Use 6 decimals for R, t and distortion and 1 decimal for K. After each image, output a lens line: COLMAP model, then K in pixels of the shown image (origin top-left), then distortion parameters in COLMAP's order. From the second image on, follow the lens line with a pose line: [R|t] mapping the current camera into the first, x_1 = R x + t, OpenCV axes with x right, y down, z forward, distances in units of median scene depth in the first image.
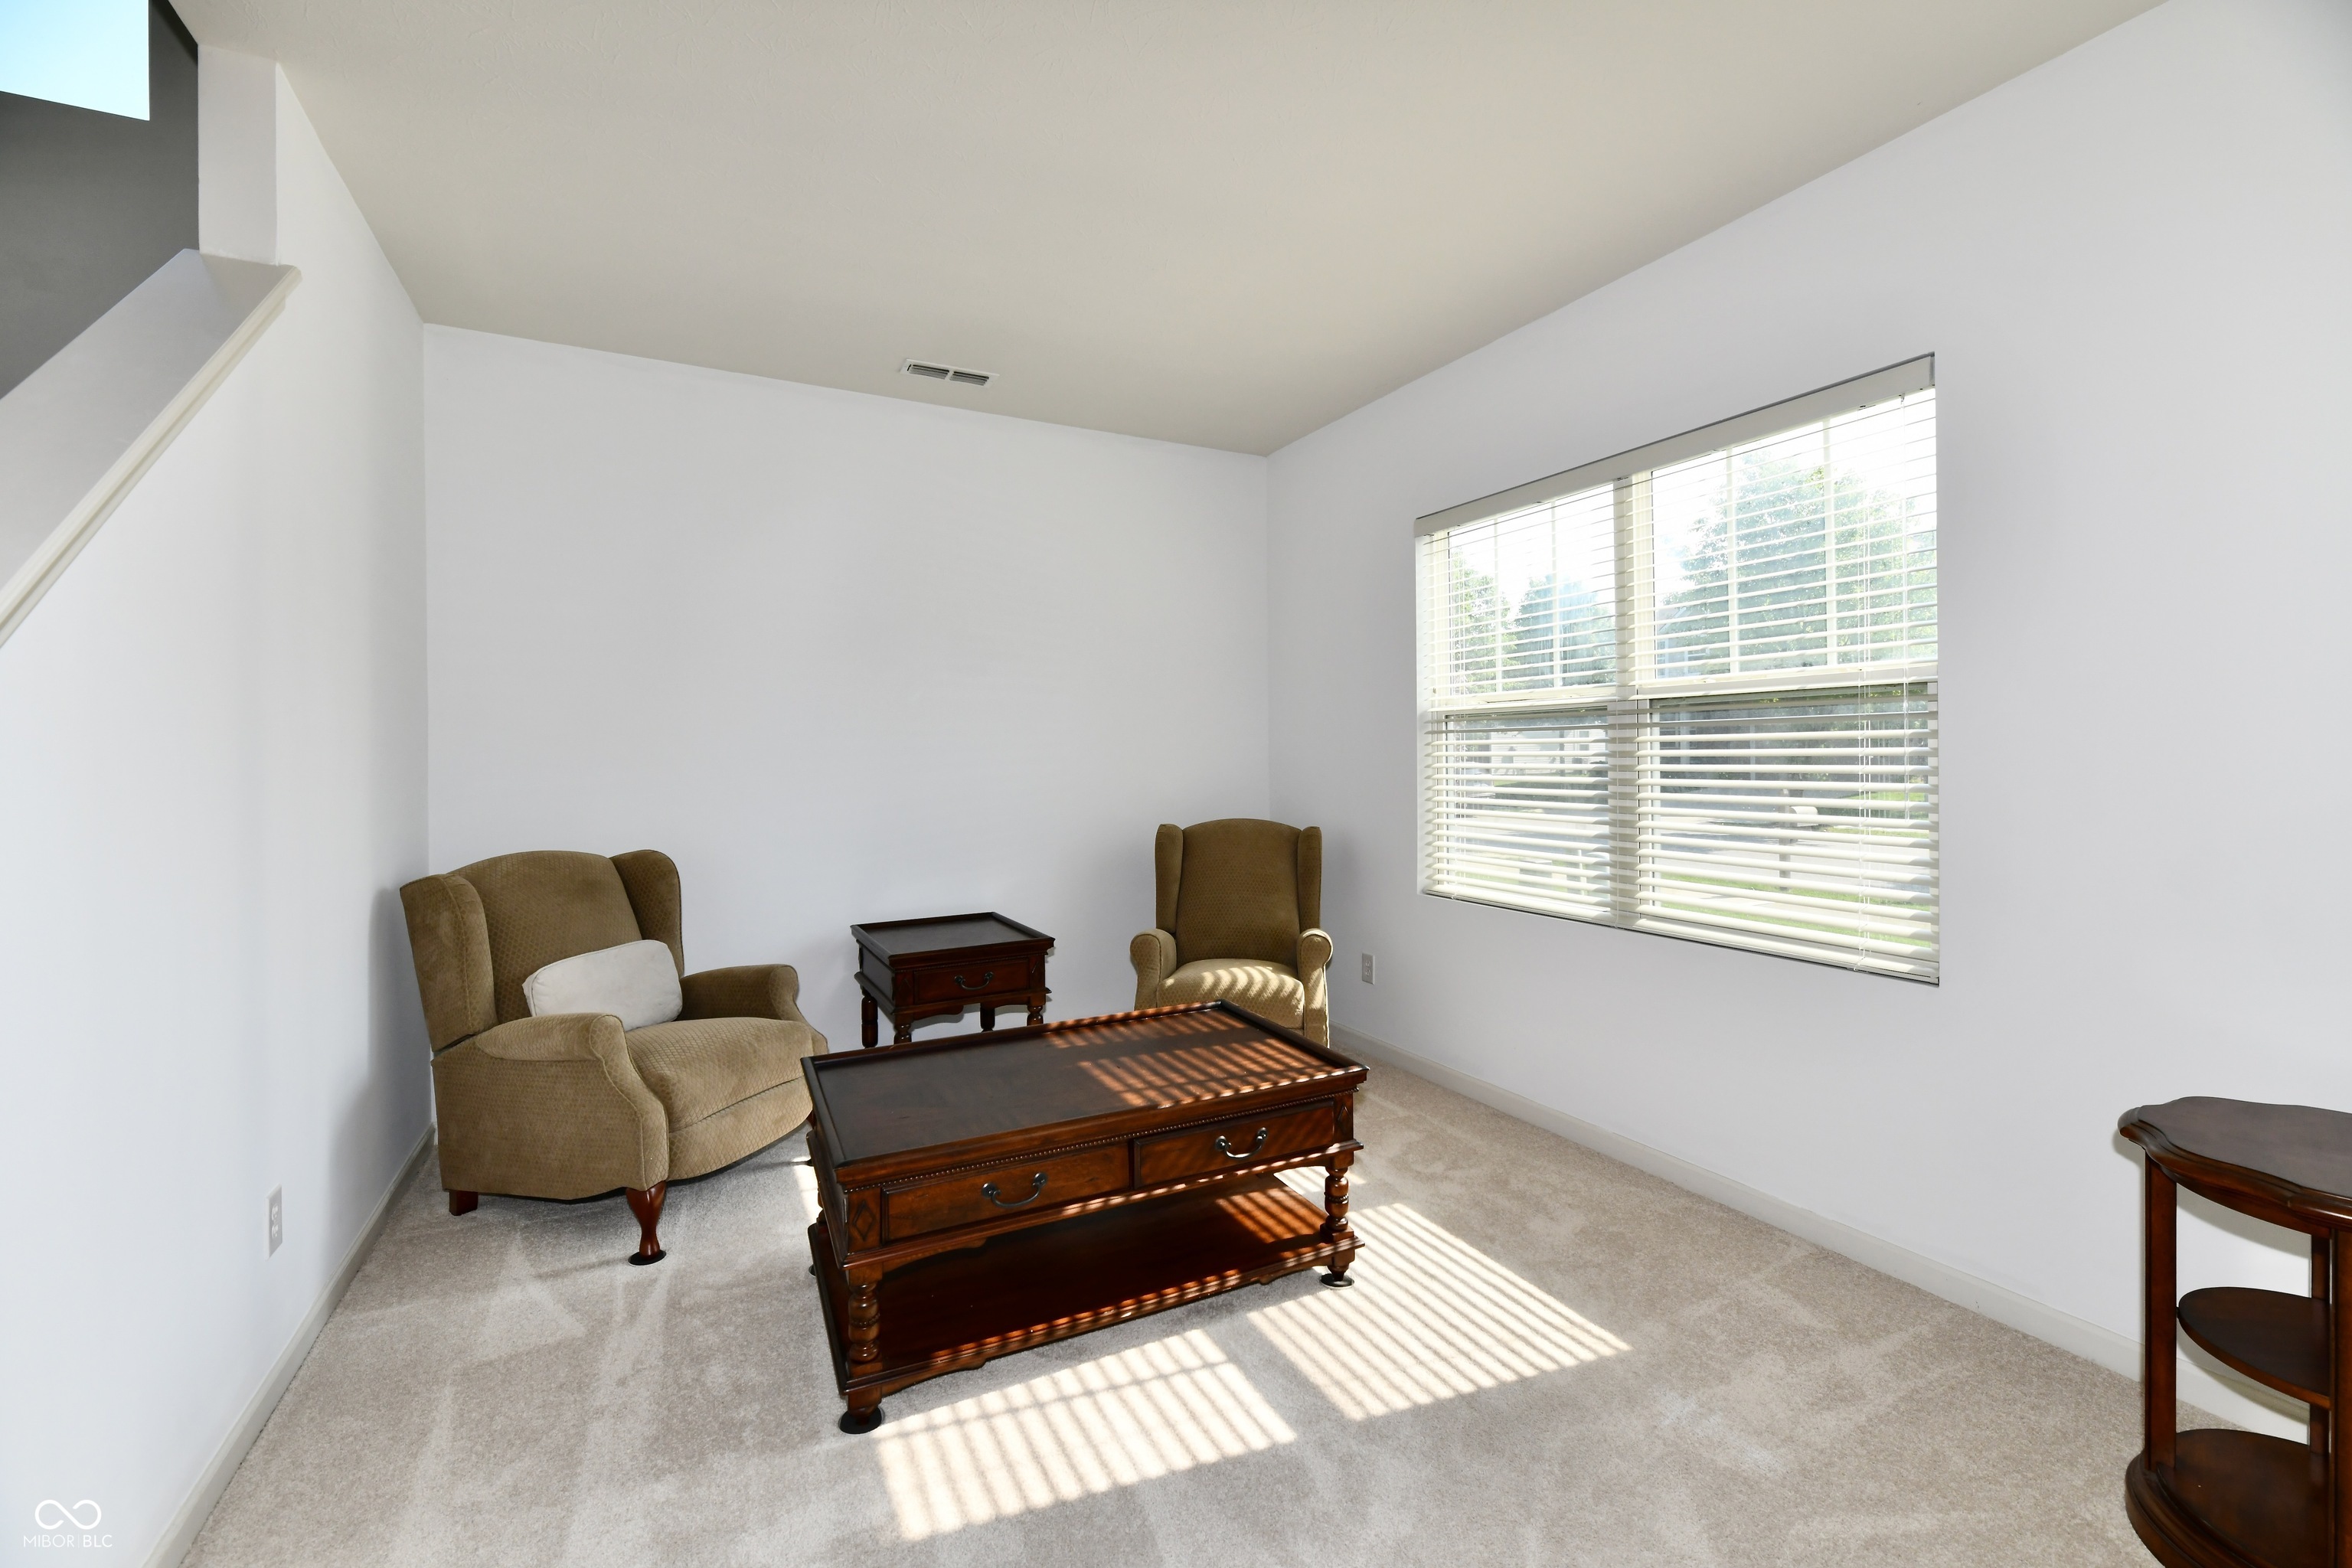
lens RADIAL K [[957.1, 0, 1188.1], [0, 957.1, 760.0], [0, 0, 1]] dist [-0.007735, -0.000398]
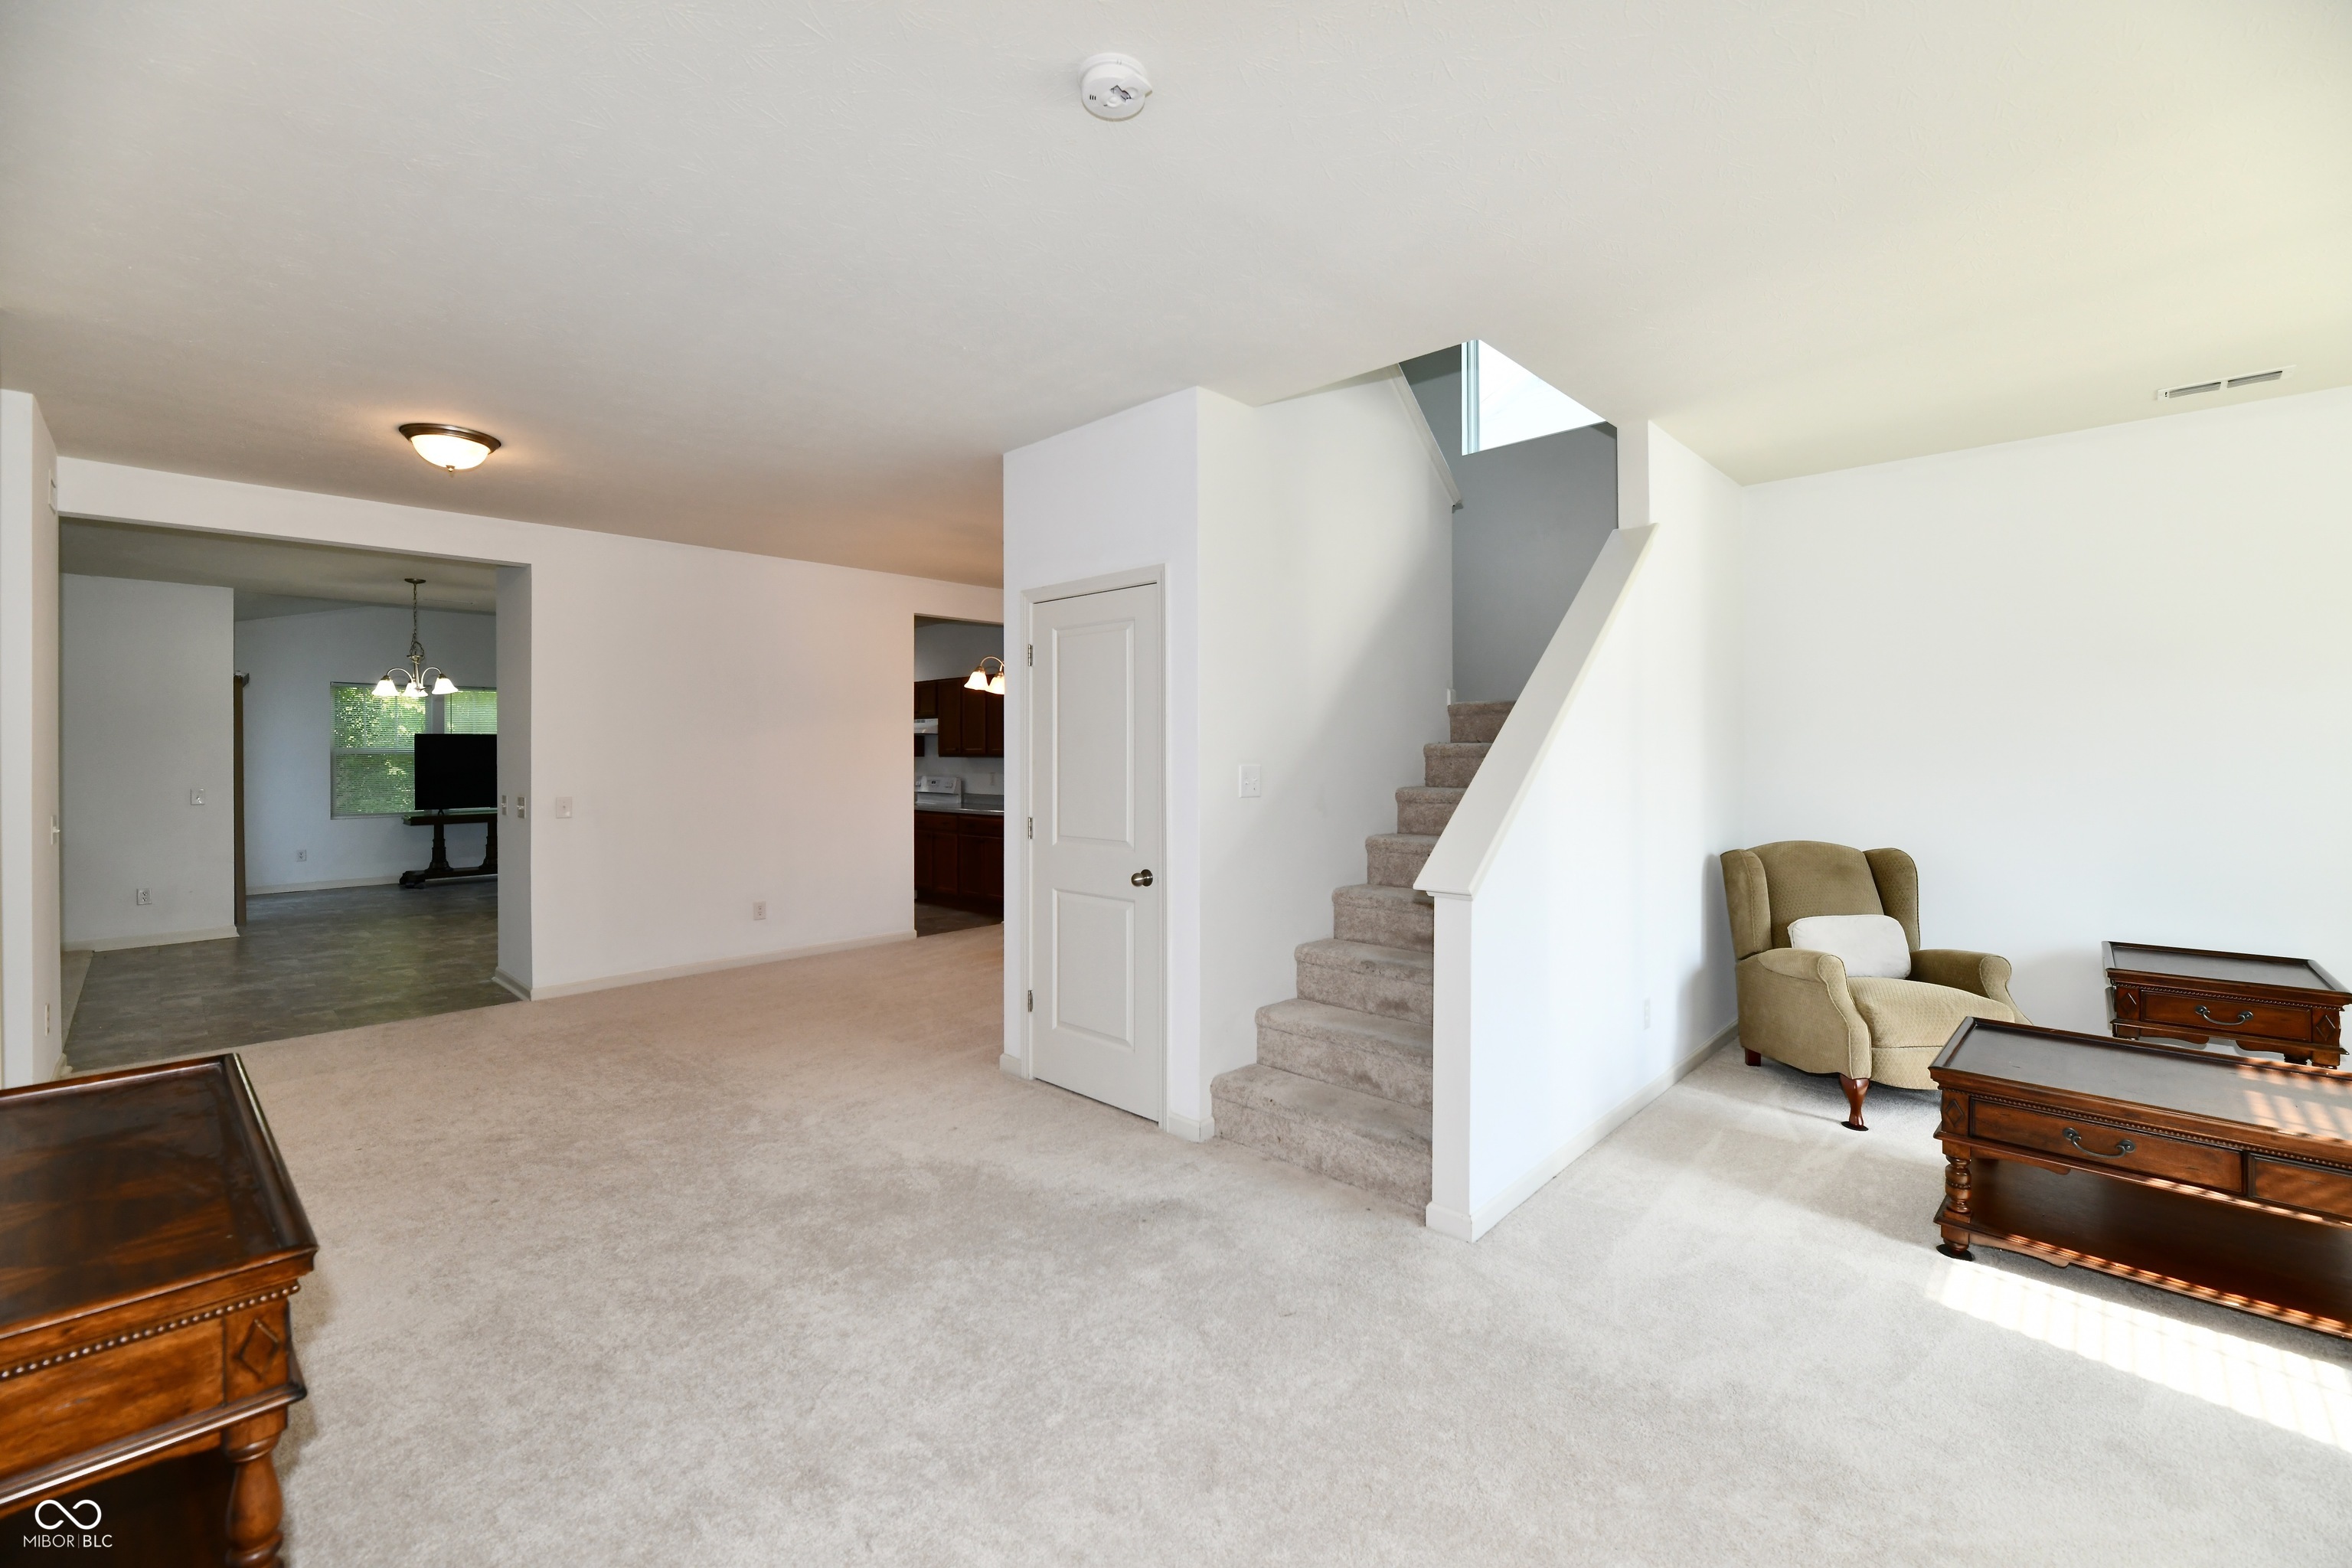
lens RADIAL K [[965.0, 0, 1173.1], [0, 965.0, 748.2], [0, 0, 1]] dist [-0.006859, -0.001197]
pose [[0.294868, 0.004700, -0.955527, 0.494054], [-0.000758, 0.999989, 0.004685, -0.059151], [0.955538, -0.000657, 0.294868, -0.402509]]
